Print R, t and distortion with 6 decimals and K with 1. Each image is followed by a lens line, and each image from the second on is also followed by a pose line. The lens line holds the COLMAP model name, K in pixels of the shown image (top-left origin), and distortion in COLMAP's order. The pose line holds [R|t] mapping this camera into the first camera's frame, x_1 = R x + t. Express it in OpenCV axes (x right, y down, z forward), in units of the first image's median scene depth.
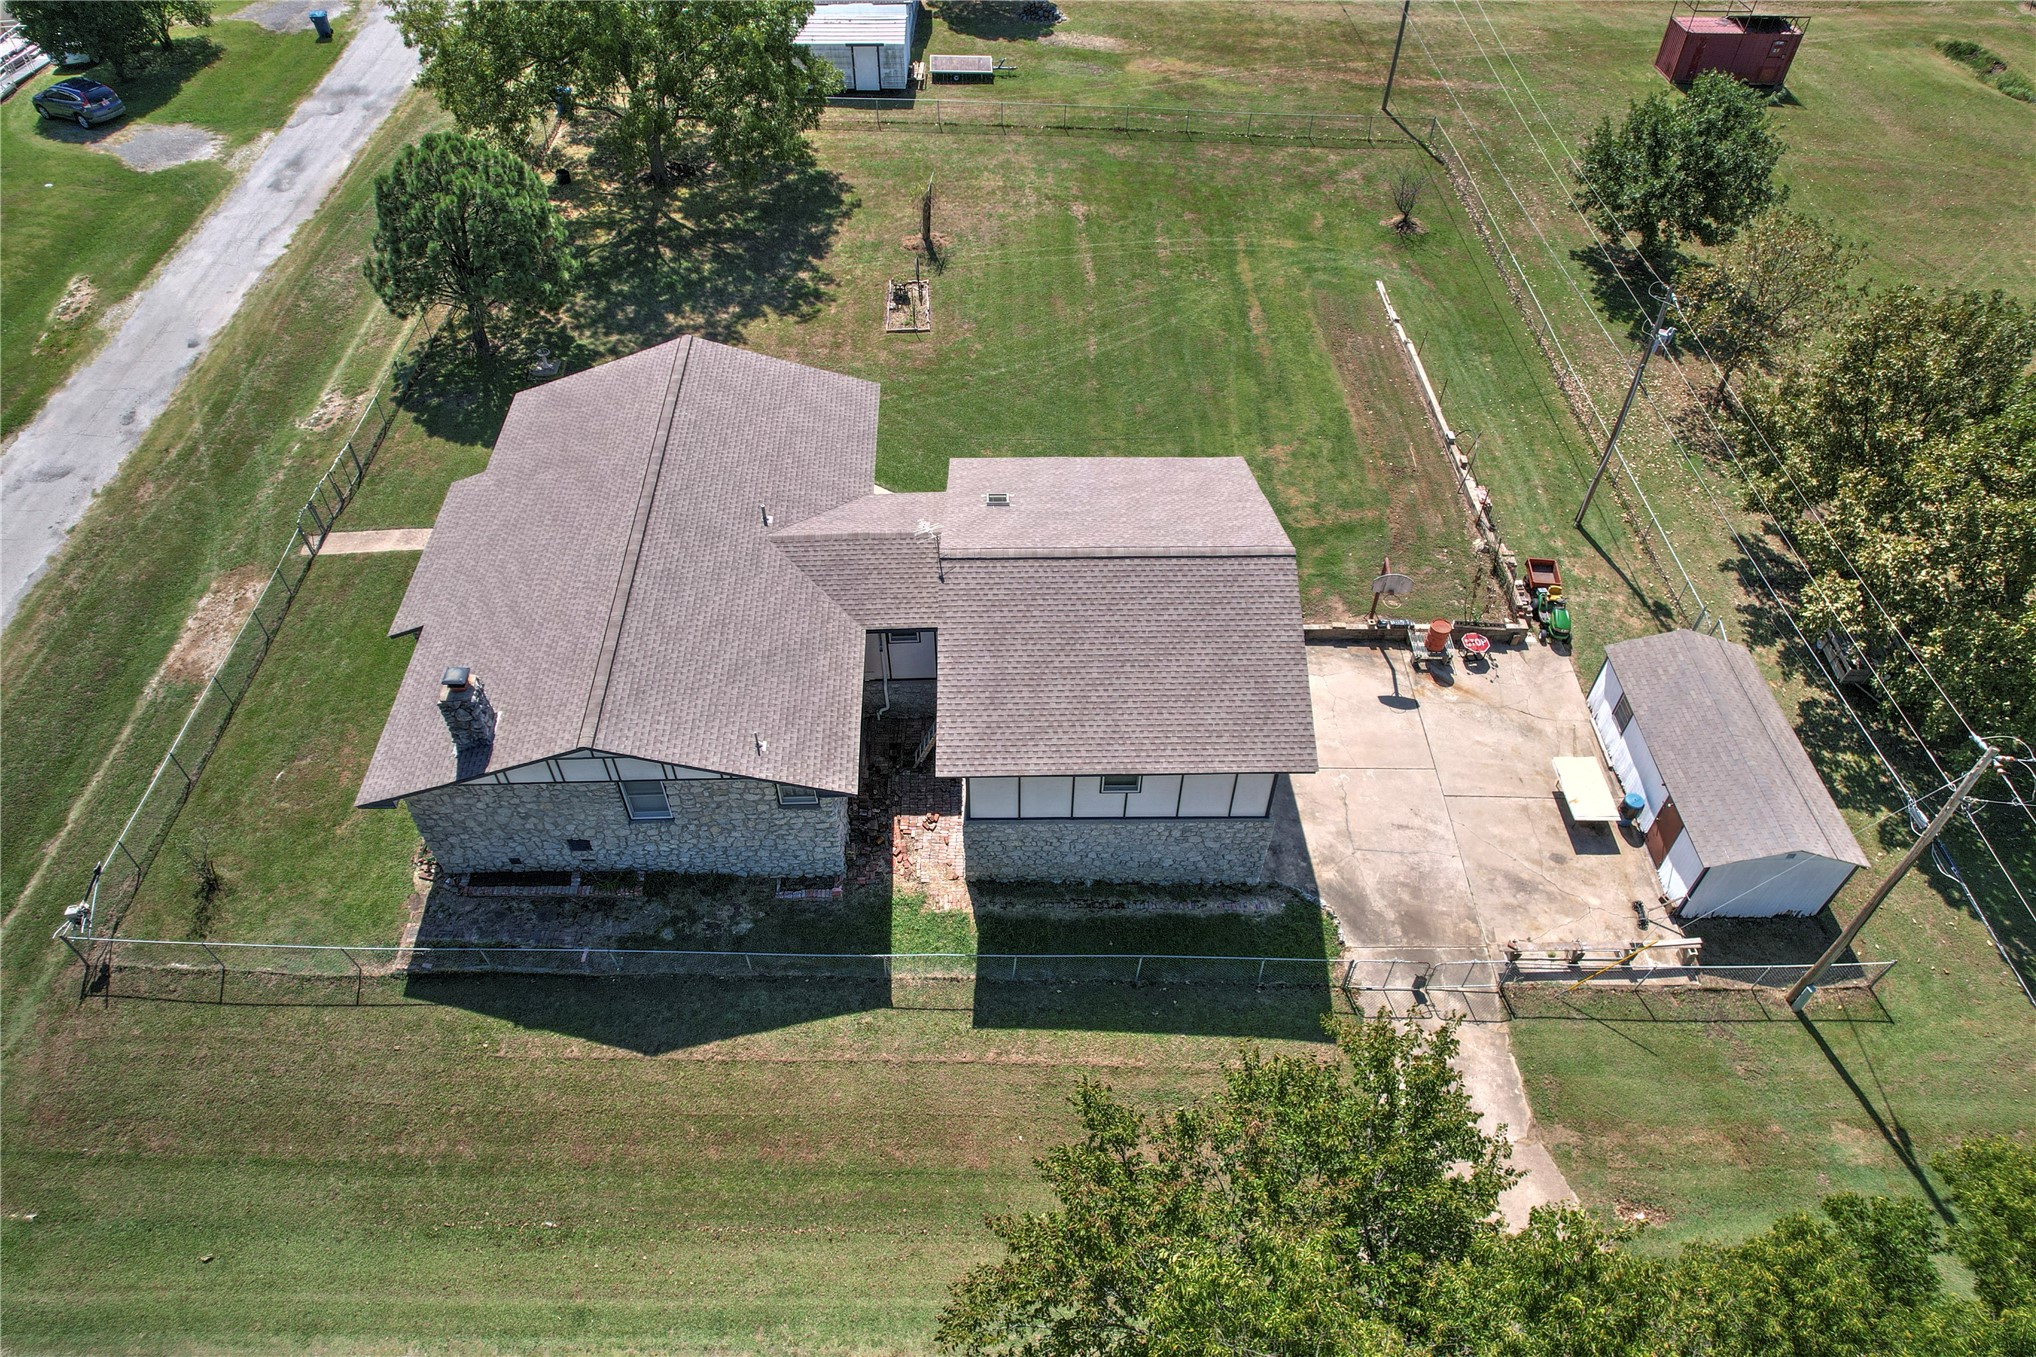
lens RADIAL K [[1310.9, 0, 1027.5], [0, 1310.9, 682.3], [0, 0, 1]] dist [-0.081054, 0.070959]
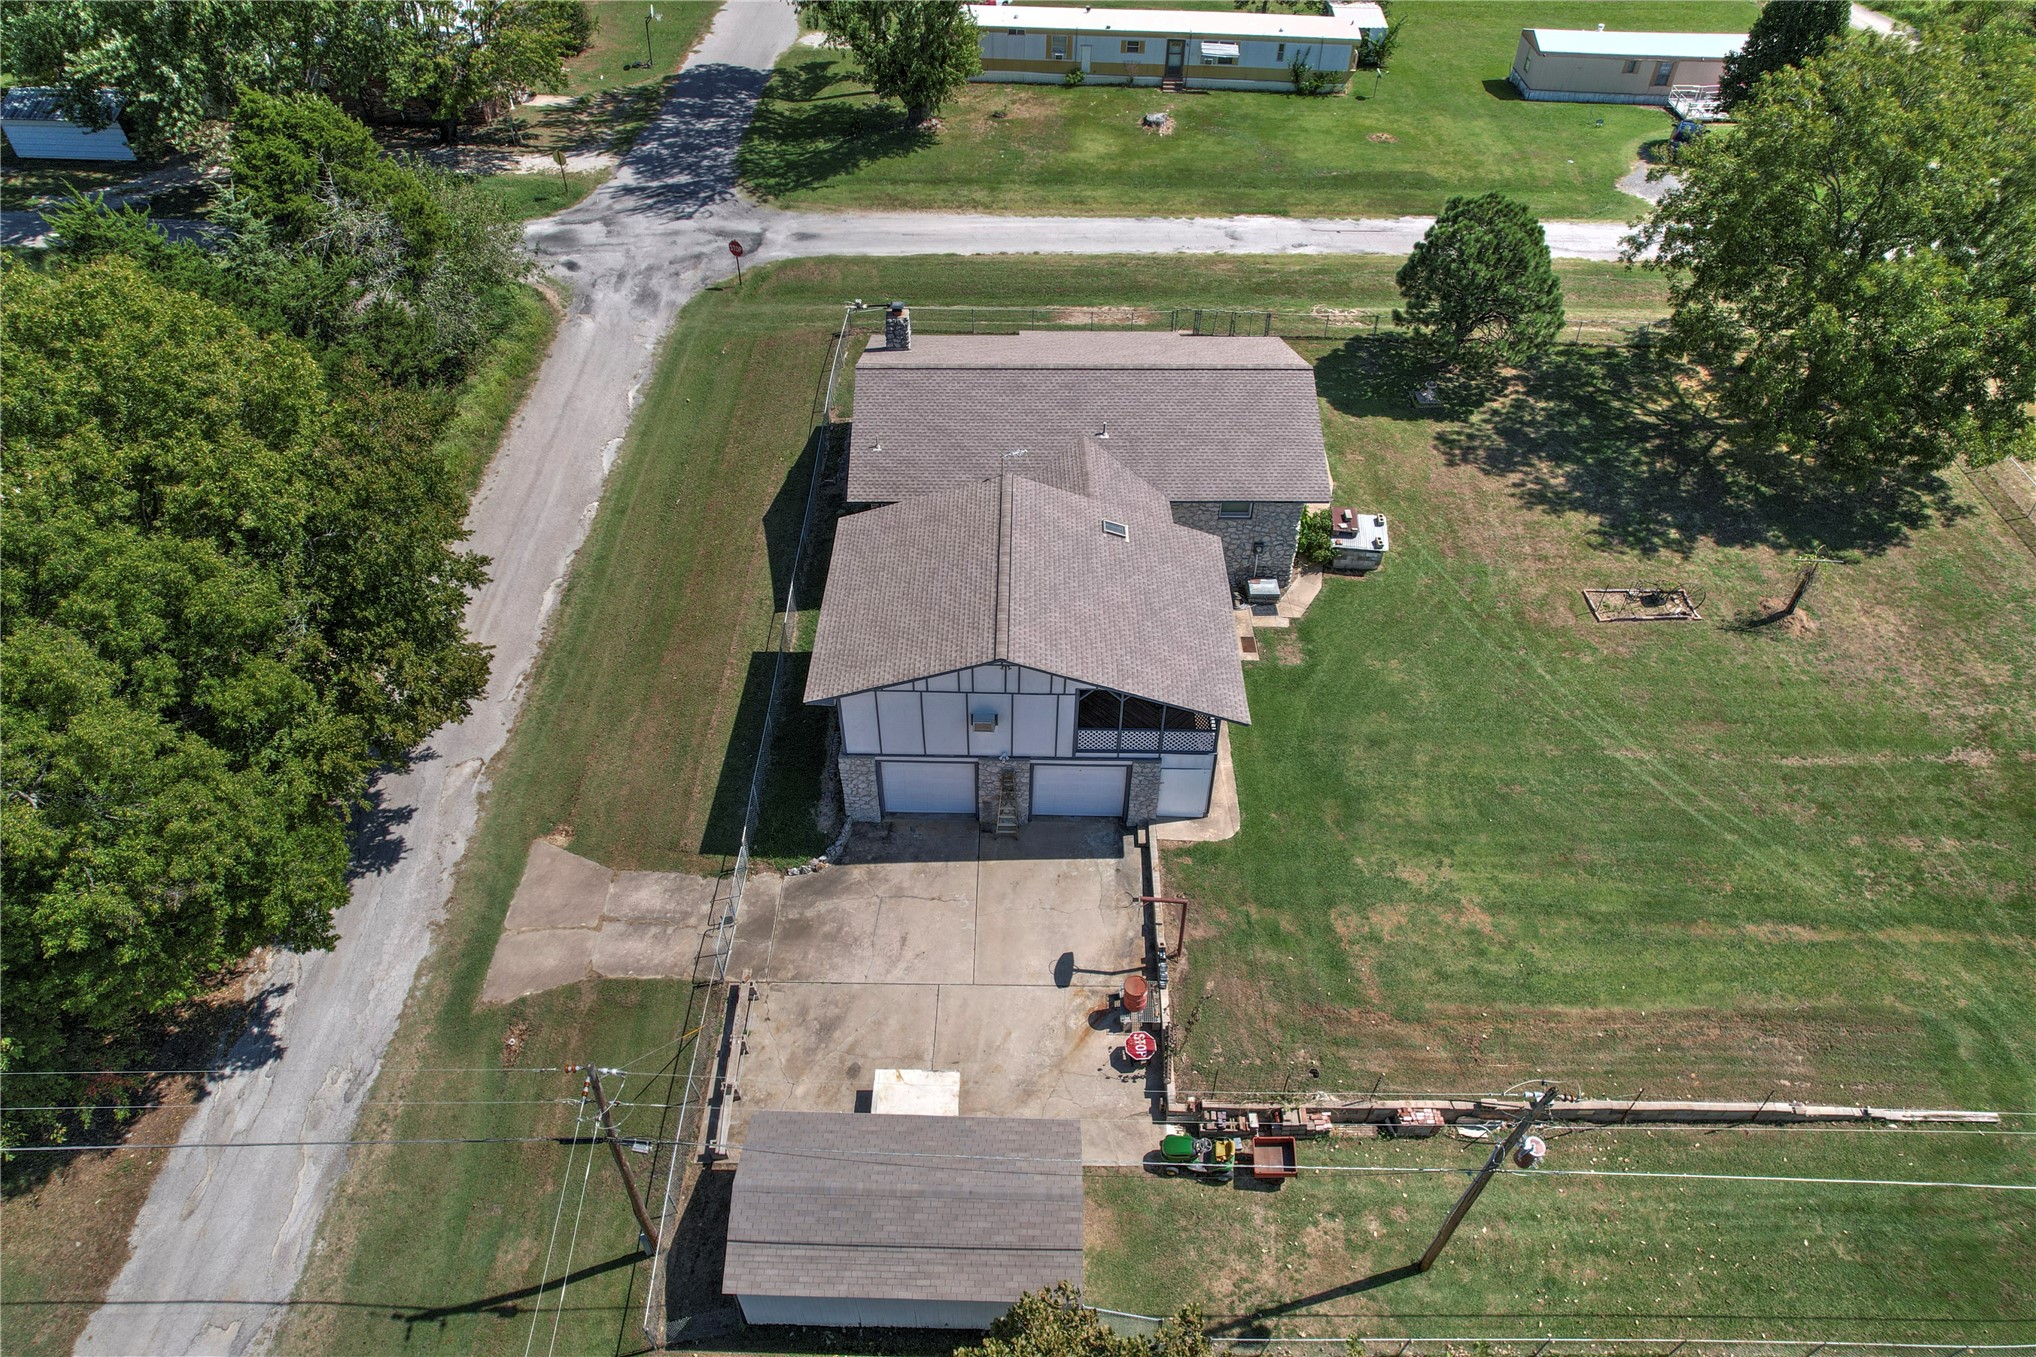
lens RADIAL K [[1293.3, 0, 1026.0], [0, 1293.3, 680.6], [0, 0, 1]] dist [-0.082858, 0.067220]
pose [[-0.030764, 0.685638, -0.727292, 0.753259], [-0.725935, 0.484851, 0.487789, -0.479671], [0.687075, 0.542973, 0.482813, 0.376238]]
